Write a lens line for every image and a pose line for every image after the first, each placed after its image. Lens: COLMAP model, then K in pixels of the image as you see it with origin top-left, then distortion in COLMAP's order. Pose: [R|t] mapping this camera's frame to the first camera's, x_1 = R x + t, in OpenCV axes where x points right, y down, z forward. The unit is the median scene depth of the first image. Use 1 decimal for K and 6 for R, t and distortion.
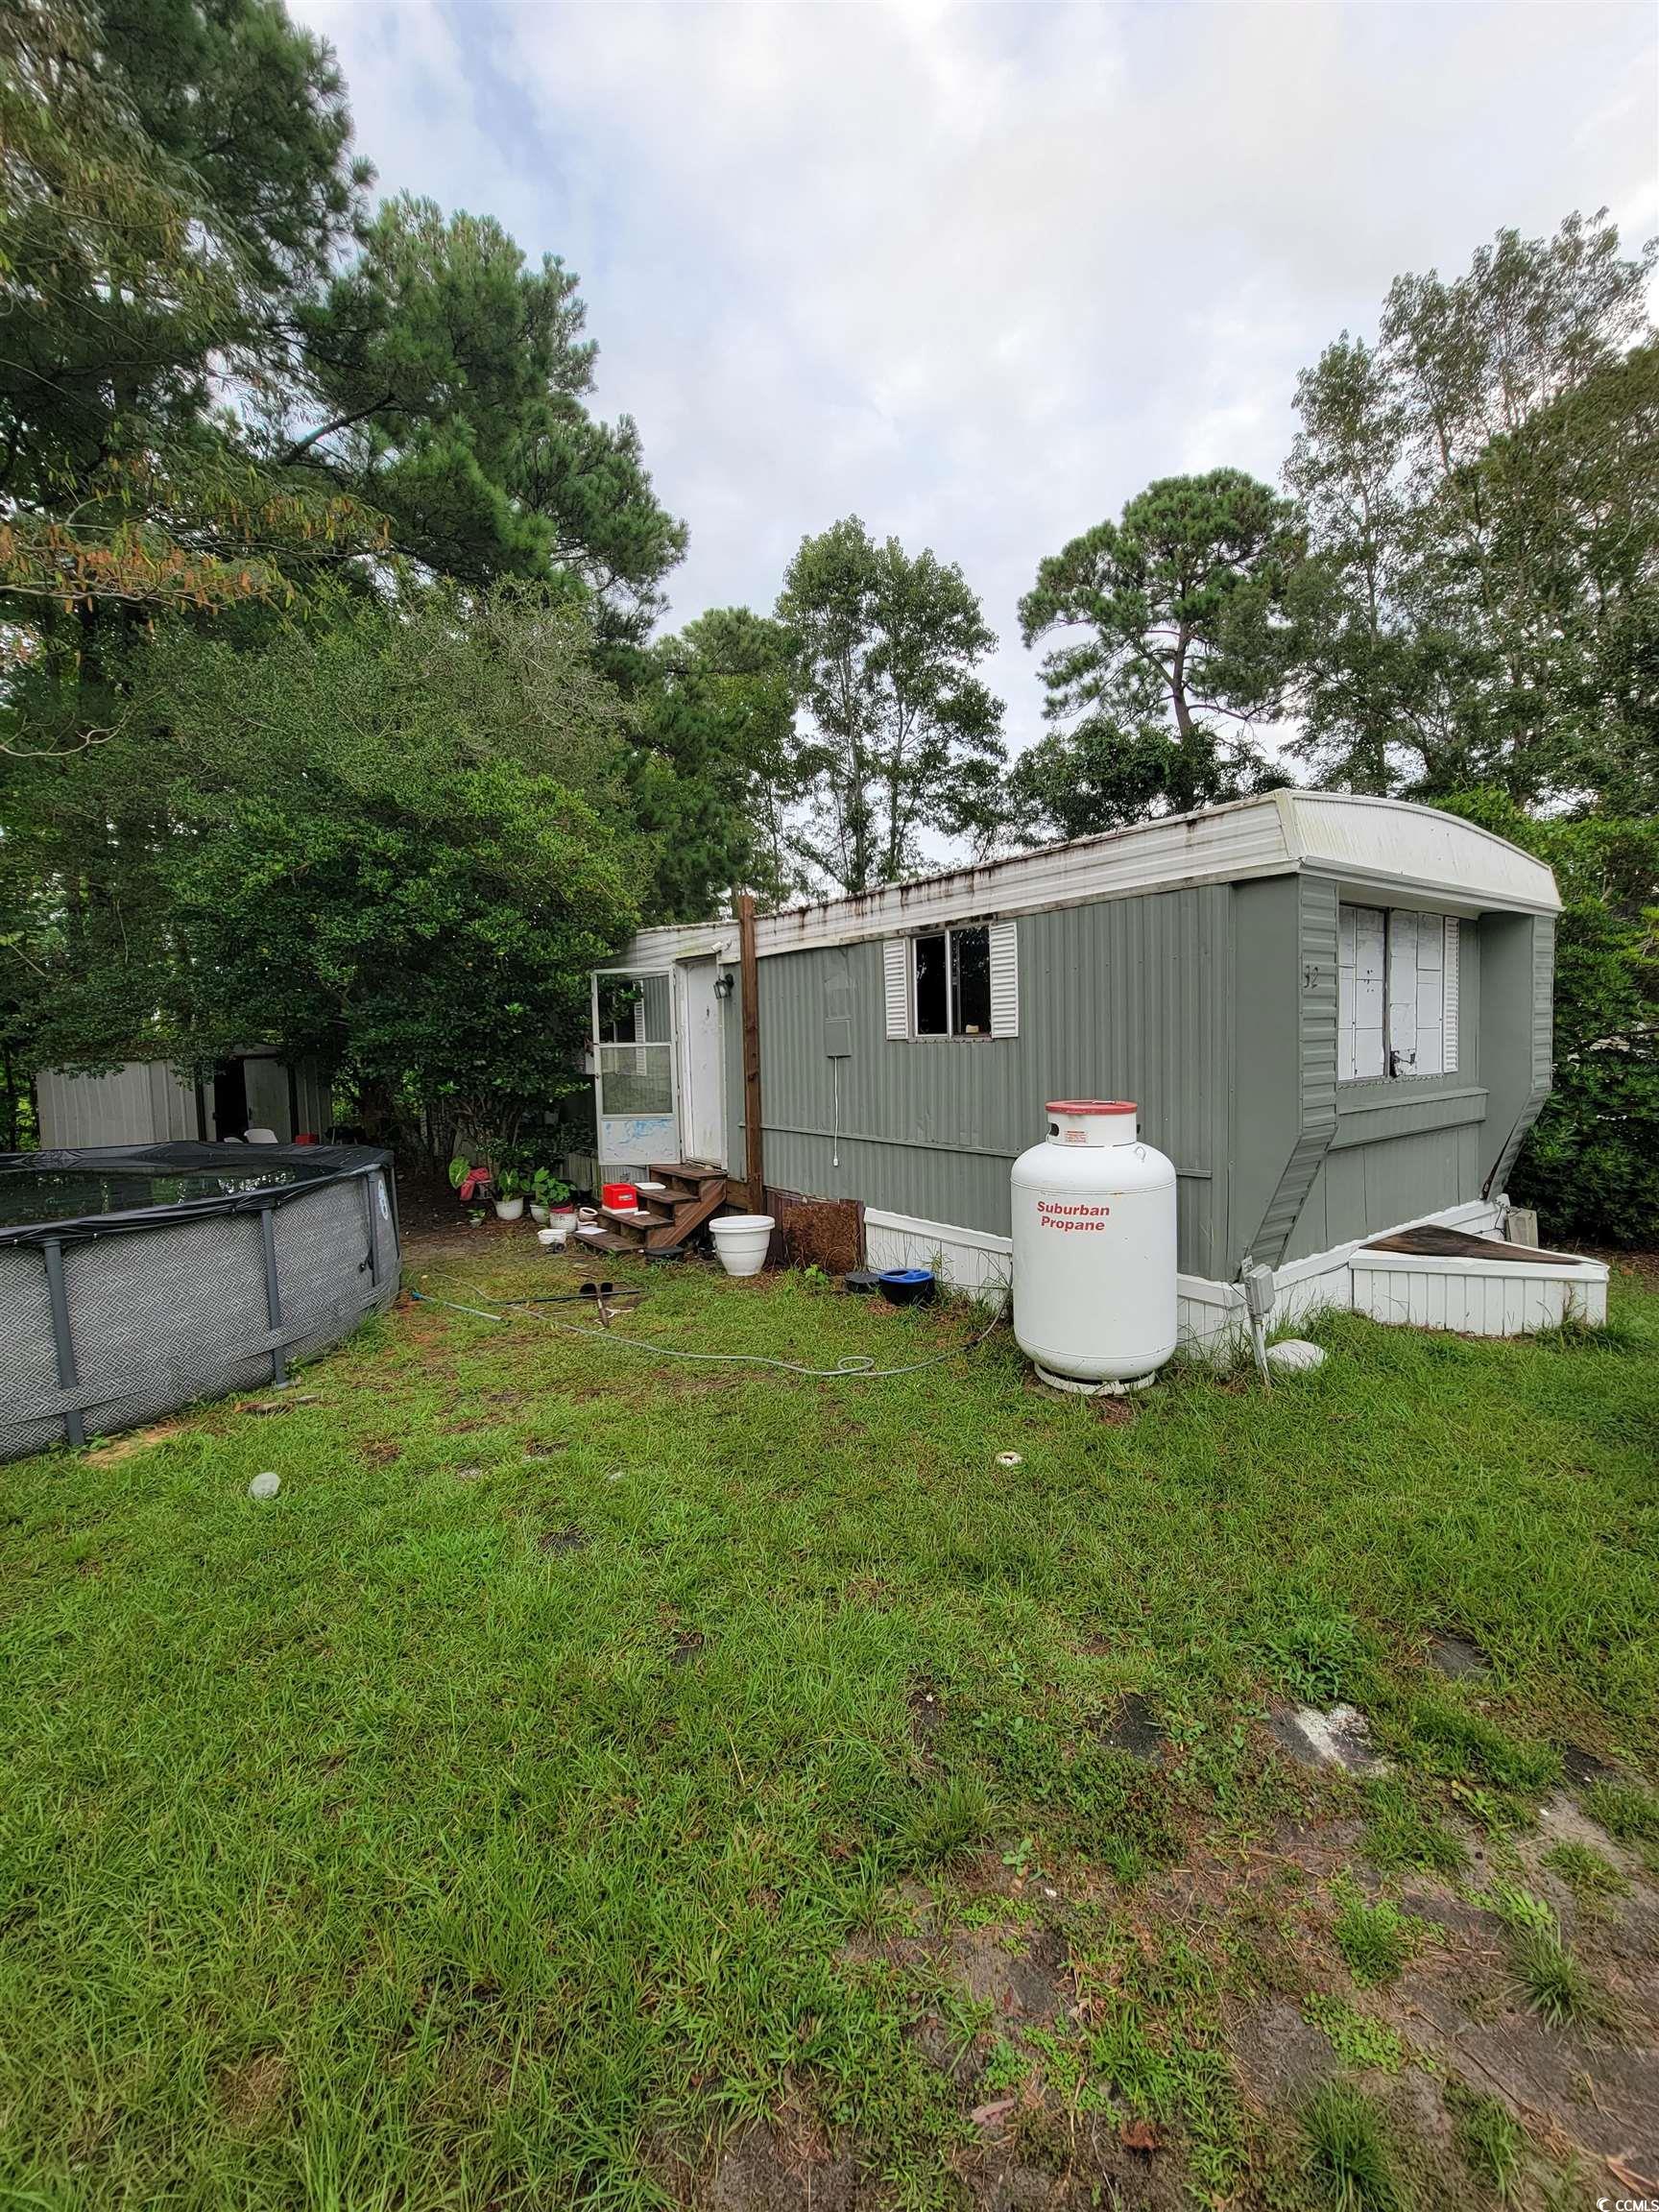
lens RADIAL K [[894.3, 0, 831.7], [0, 894.3, 1101.4], [0, 0, 1]] dist [-0.003101, -0.000057]
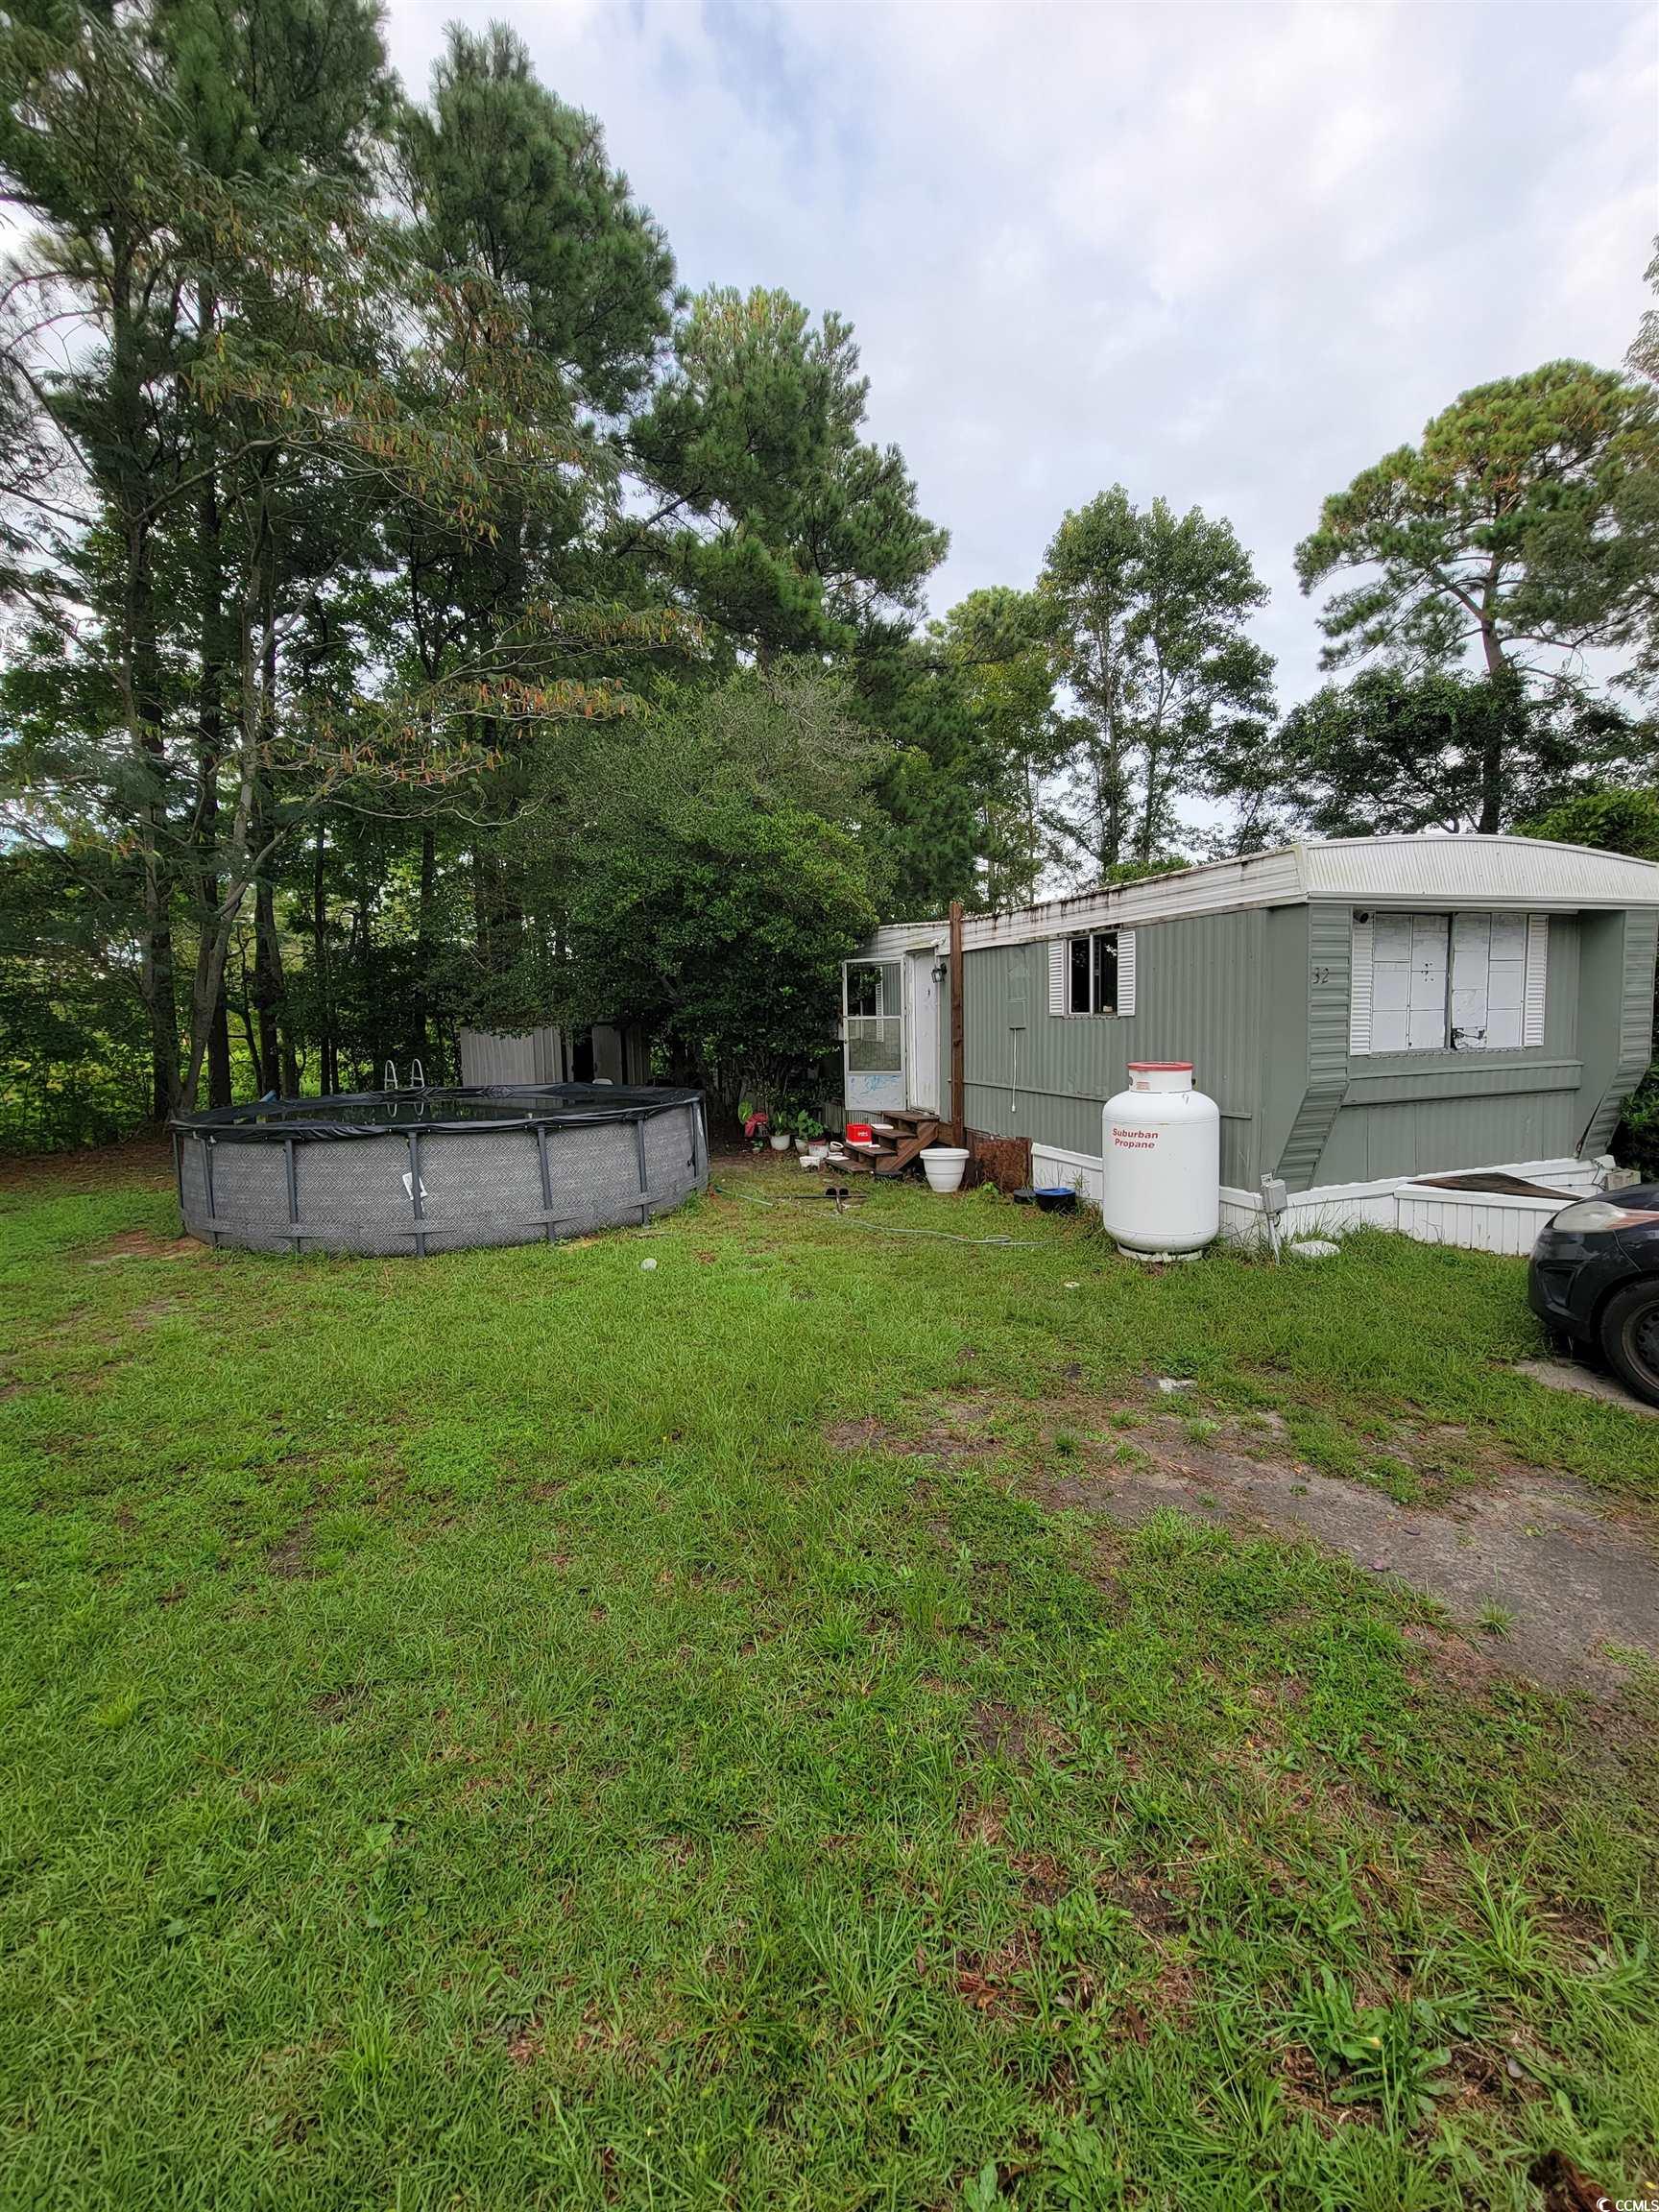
lens RADIAL K [[894.3, 0, 831.7], [0, 894.3, 1101.4], [0, 0, 1]] dist [-0.003101, -0.000057]
pose [[0.957612, 0.030515, -0.286441, 0.073258], [-0.020172, 0.999036, 0.038991, 0.006530], [0.287354, -0.031560, 0.957304, -0.198061]]
